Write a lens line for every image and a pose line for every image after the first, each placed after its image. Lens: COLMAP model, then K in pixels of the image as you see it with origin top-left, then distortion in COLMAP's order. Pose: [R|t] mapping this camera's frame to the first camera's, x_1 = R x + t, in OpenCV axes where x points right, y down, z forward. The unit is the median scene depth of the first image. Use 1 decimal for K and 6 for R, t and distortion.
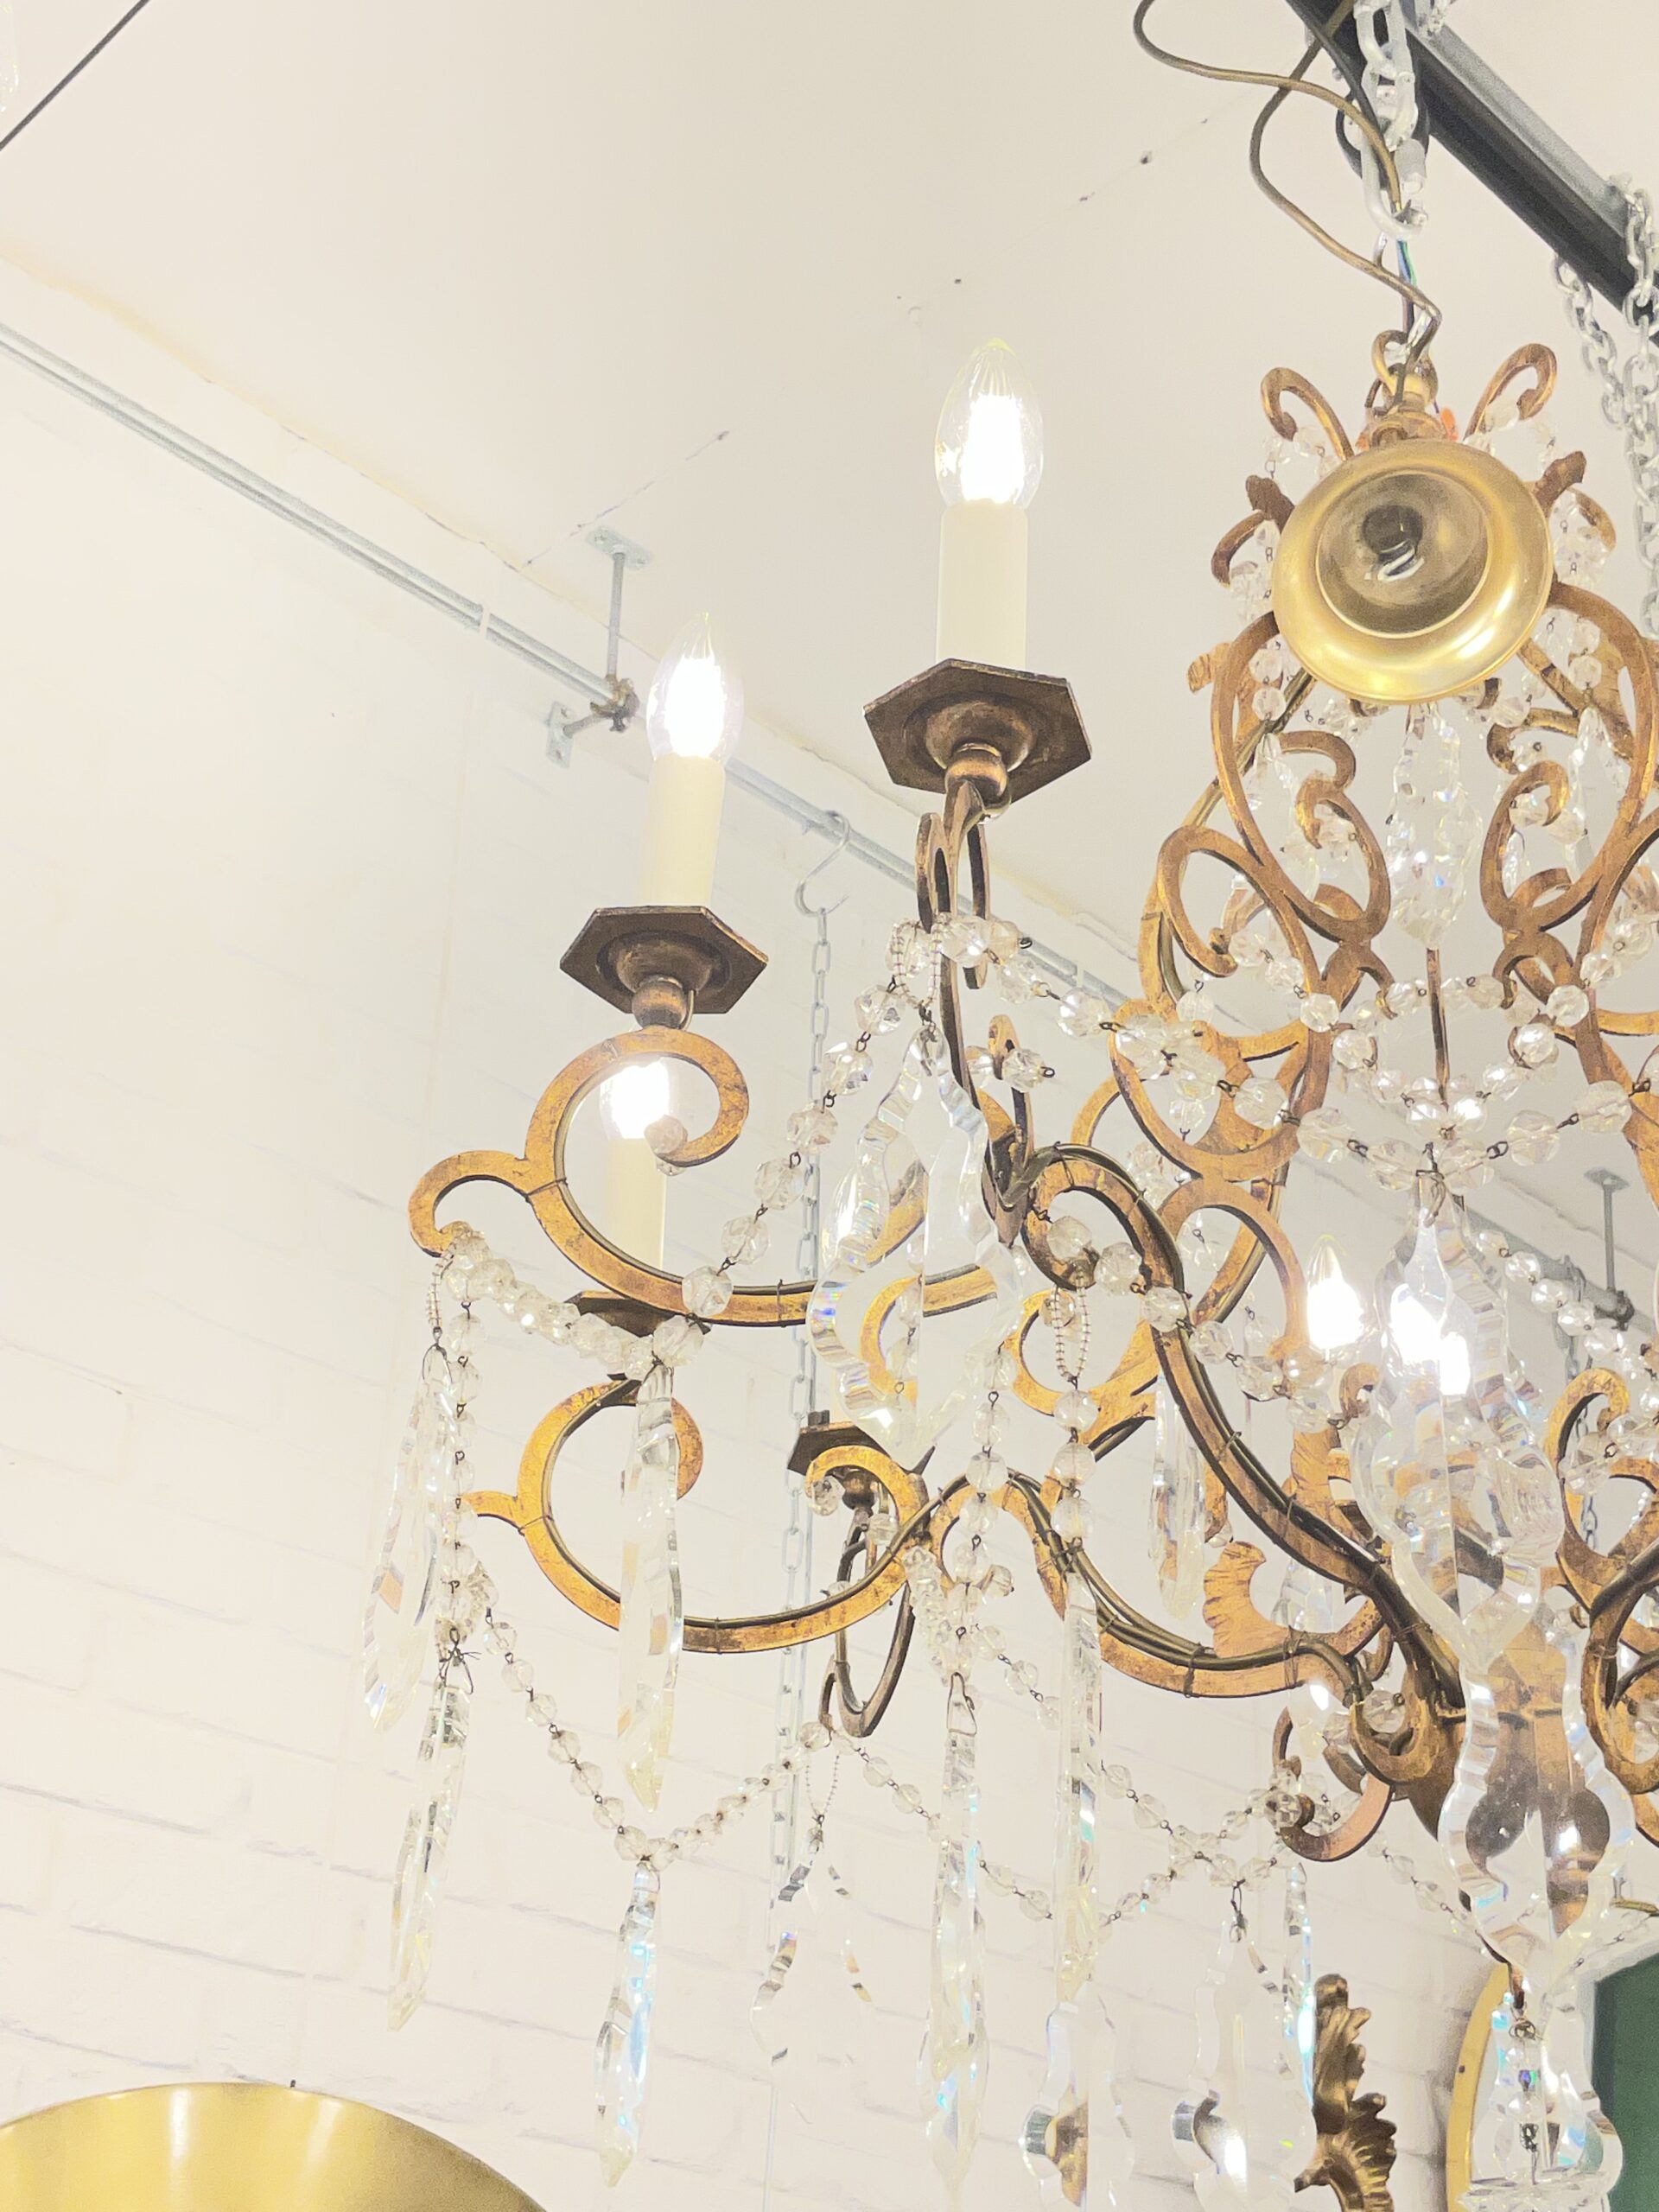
lens RADIAL K [[2998.9, 0, 829.5], [0, 2998.9, 1106.0], [0, 0, 1]] dist [0.095353, -0.150719]
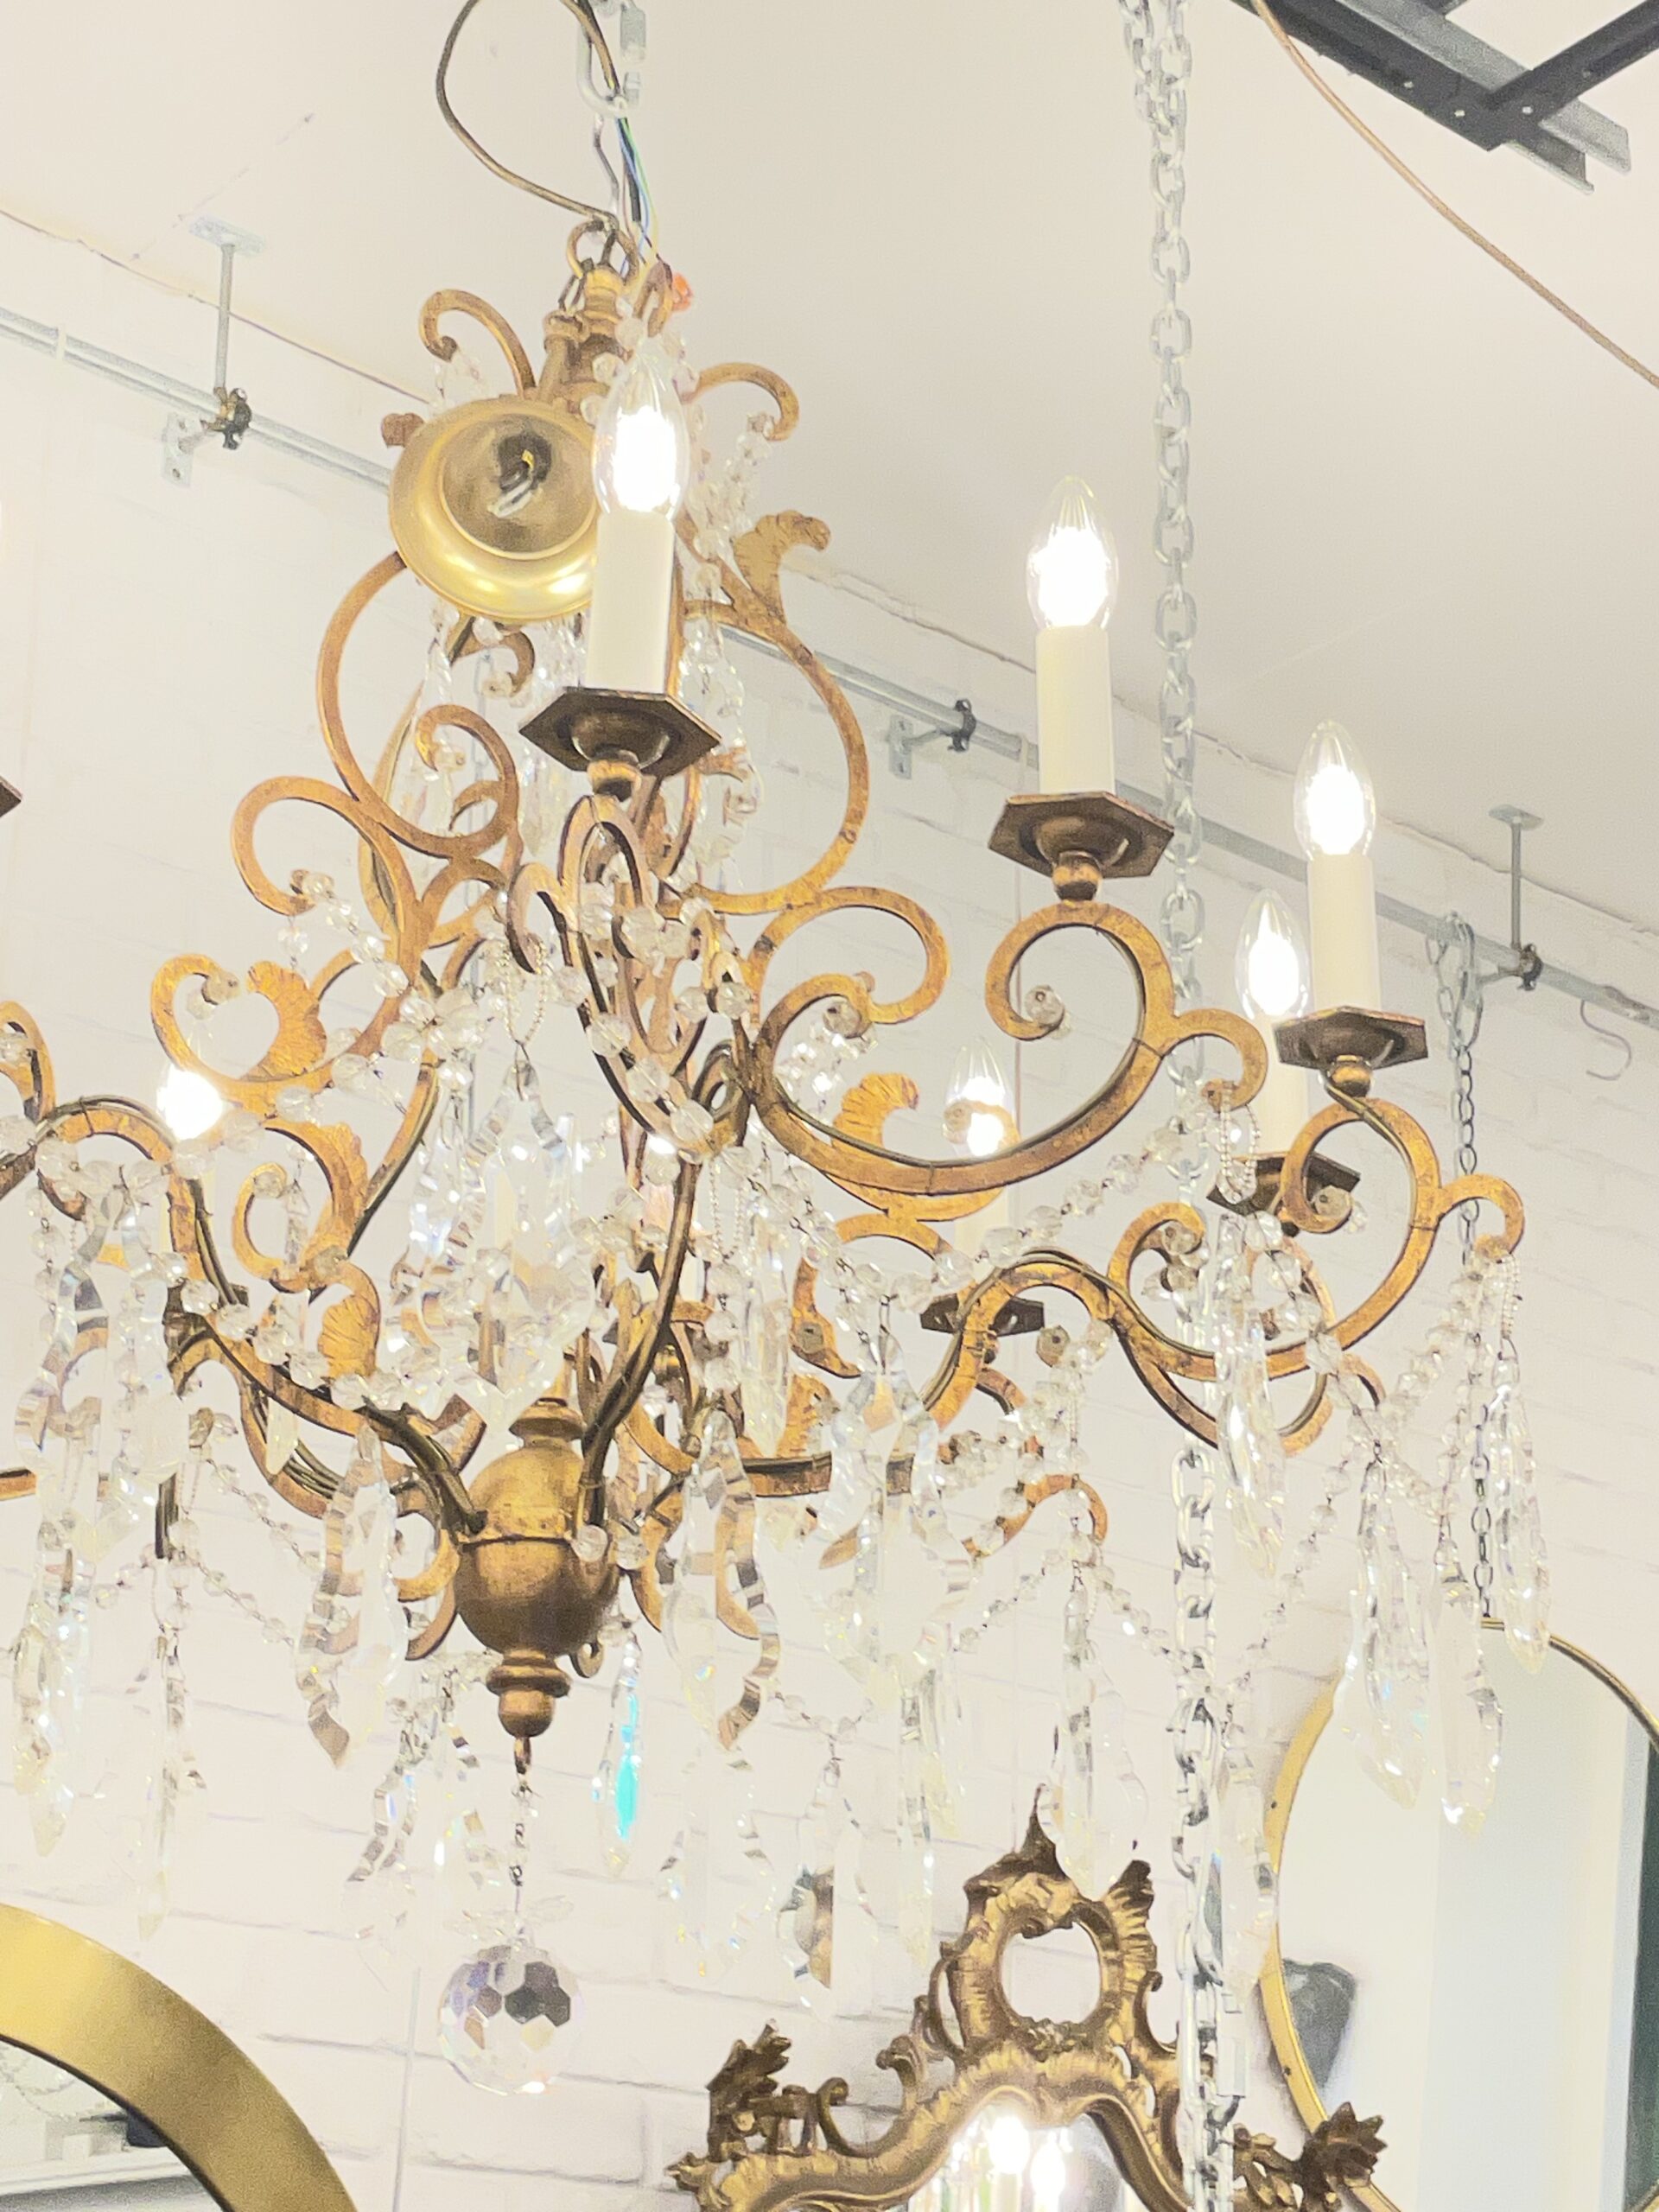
lens RADIAL K [[3844.1, 0, 829.5], [0, 3844.1, 1106.0], [0, 0, 1]] dist [0.054223, 0.236452]
pose [[0.996750, -0.053565, -0.060169, 0.220066], [0.060515, 0.990885, 0.120352, -0.071251], [0.053174, -0.123602, 0.990906, -0.239746]]
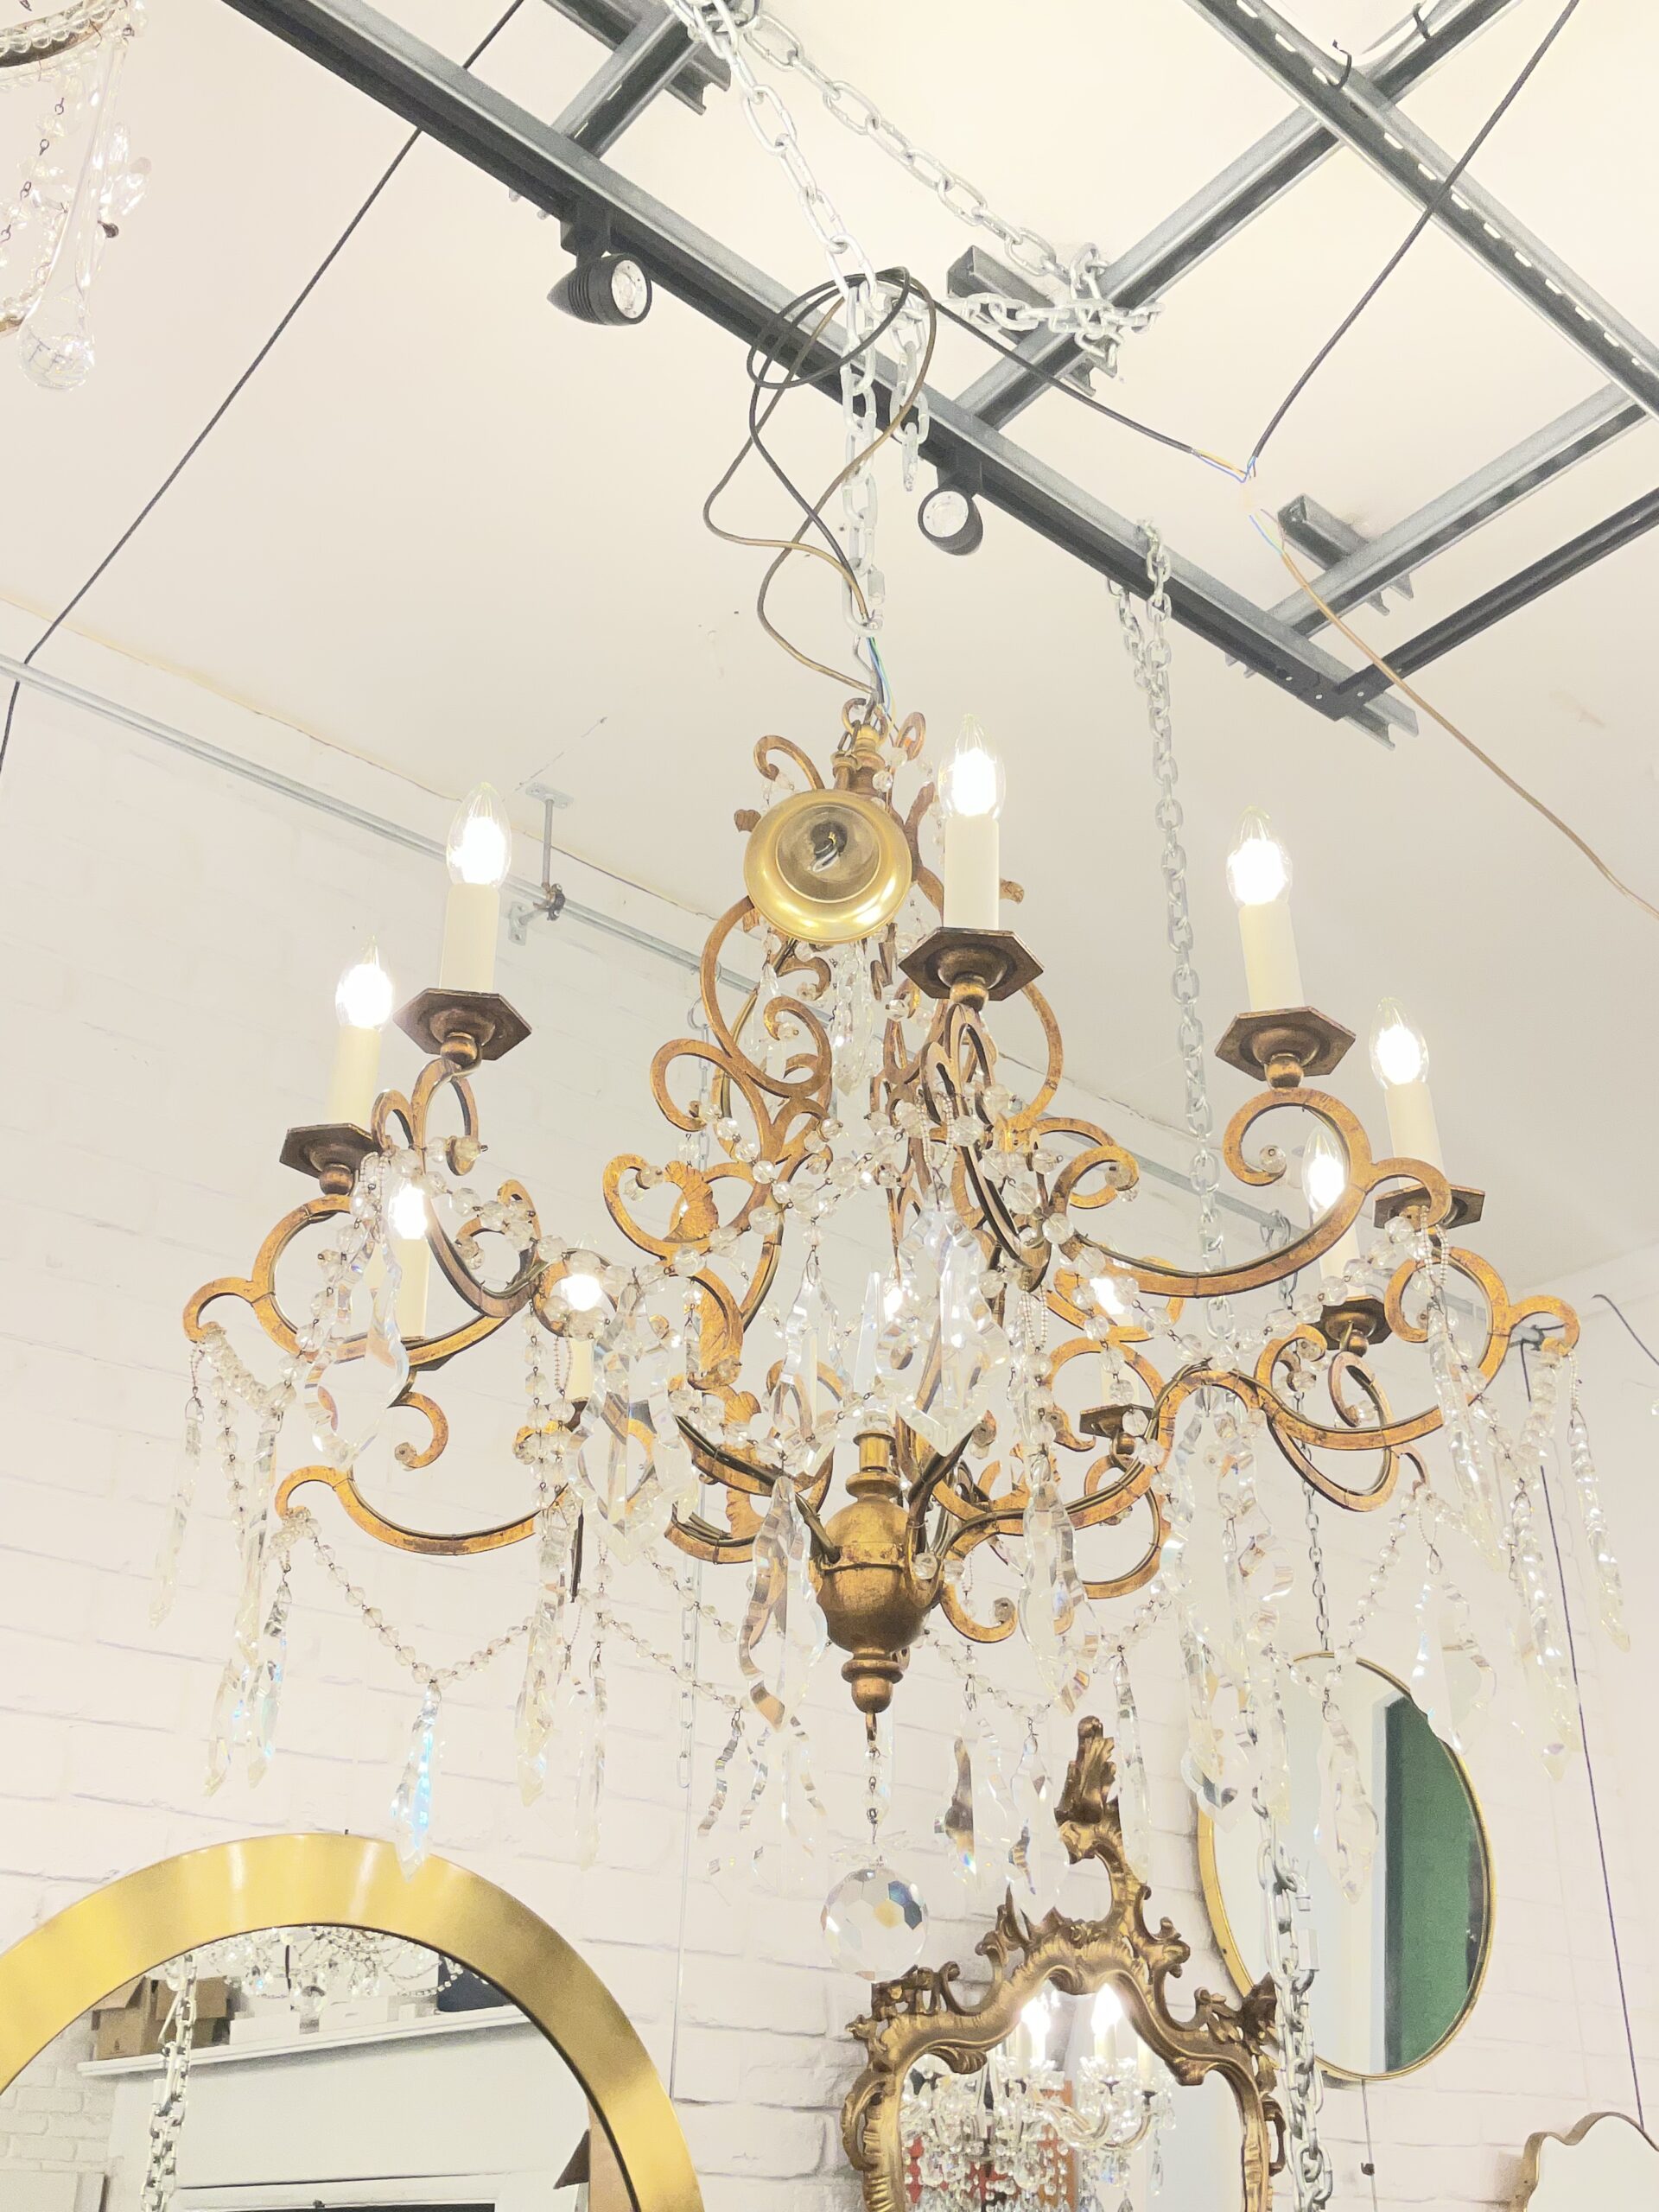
lens RADIAL K [[2175.1, 0, 829.5], [0, 2175.1, 1106.0], [0, 0, 1]] dist [0.146704, -0.392030]
pose [[0.996414, -0.073661, -0.041626, 0.134943], [0.073697, 0.997280, -0.000651, -0.026760], [0.041561, -0.002419, 0.999133, -0.107301]]
